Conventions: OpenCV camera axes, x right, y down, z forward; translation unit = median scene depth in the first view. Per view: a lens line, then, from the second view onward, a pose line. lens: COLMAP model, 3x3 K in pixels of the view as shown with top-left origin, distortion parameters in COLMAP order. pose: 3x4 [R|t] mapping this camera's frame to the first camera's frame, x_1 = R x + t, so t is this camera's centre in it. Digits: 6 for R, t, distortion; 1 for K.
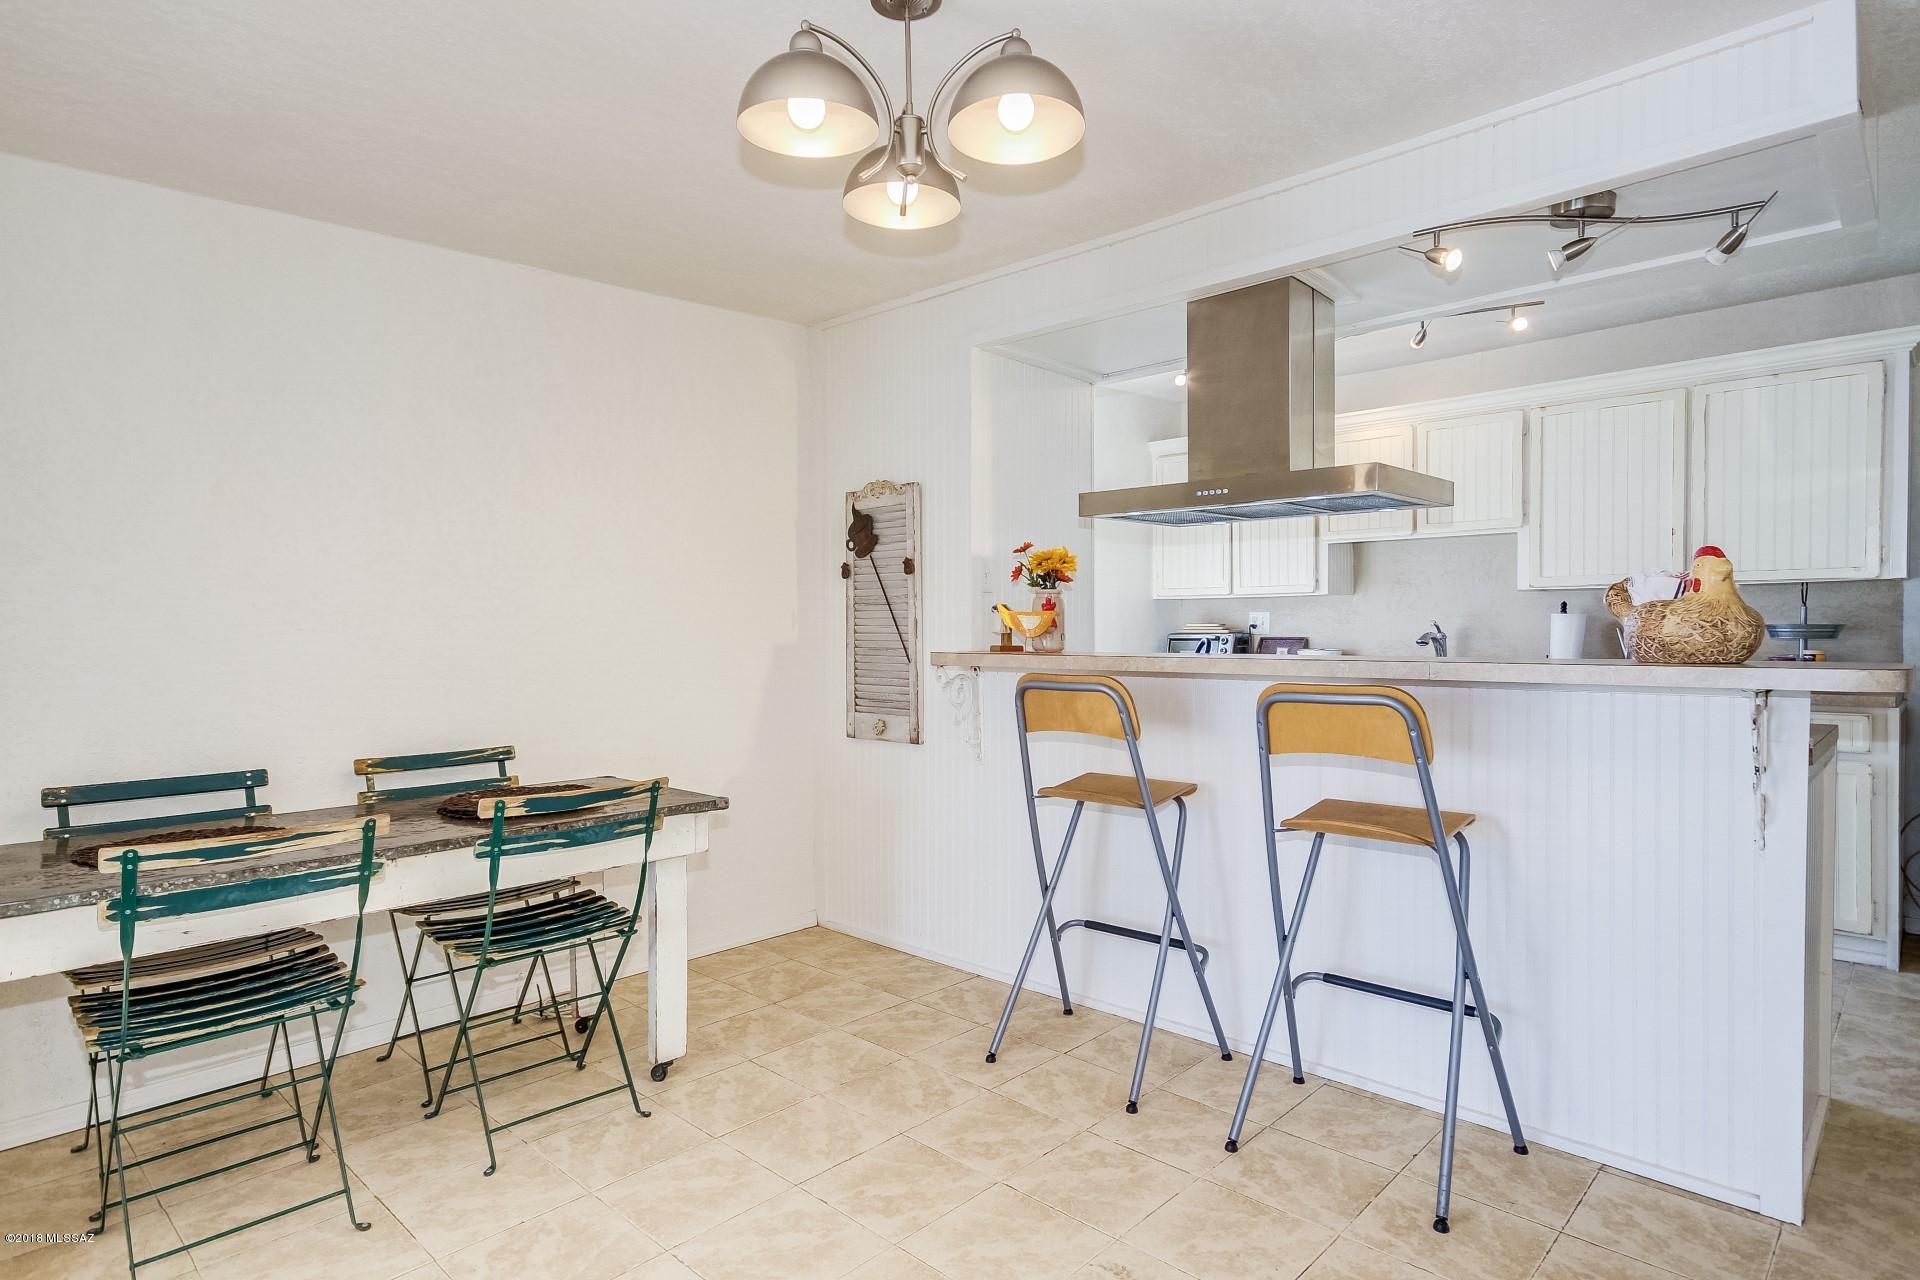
lens RADIAL K [[1050.5, 0, 953.4], [0, 1050.5, 644.2], [0, 0, 1]] dist [0.026076, -0.002954]
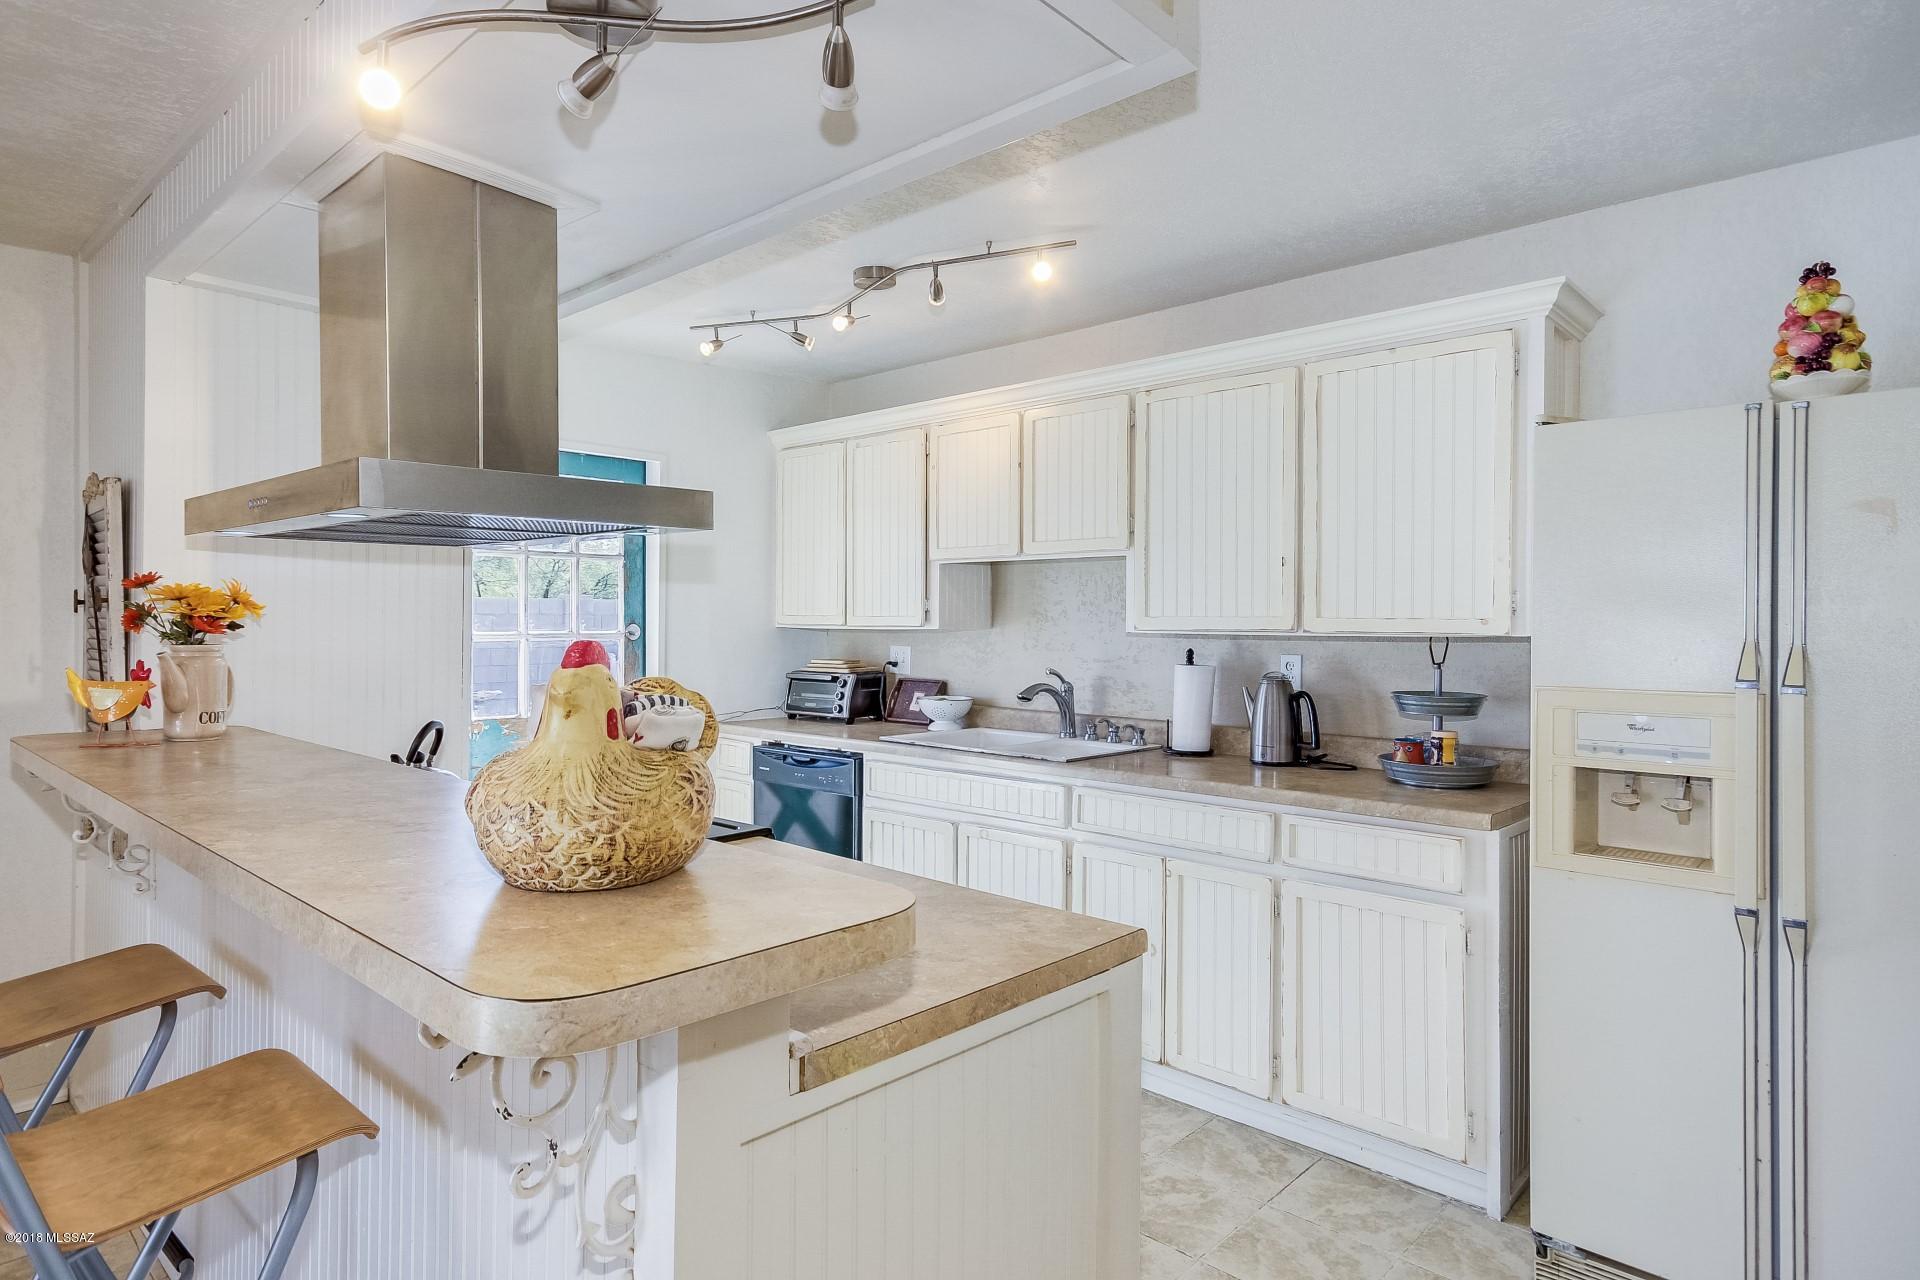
lens RADIAL K [[1050.5, 0, 979.1], [0, 1050.5, 629.7], [0, 0, 1]] dist [0.026076, -0.002954]
pose [[0.999846, 0.015859, 0.007480, 0.420212], [-0.015792, 0.999835, -0.008961, -0.044733], [-0.007621, 0.008841, 0.999932, 0.251504]]
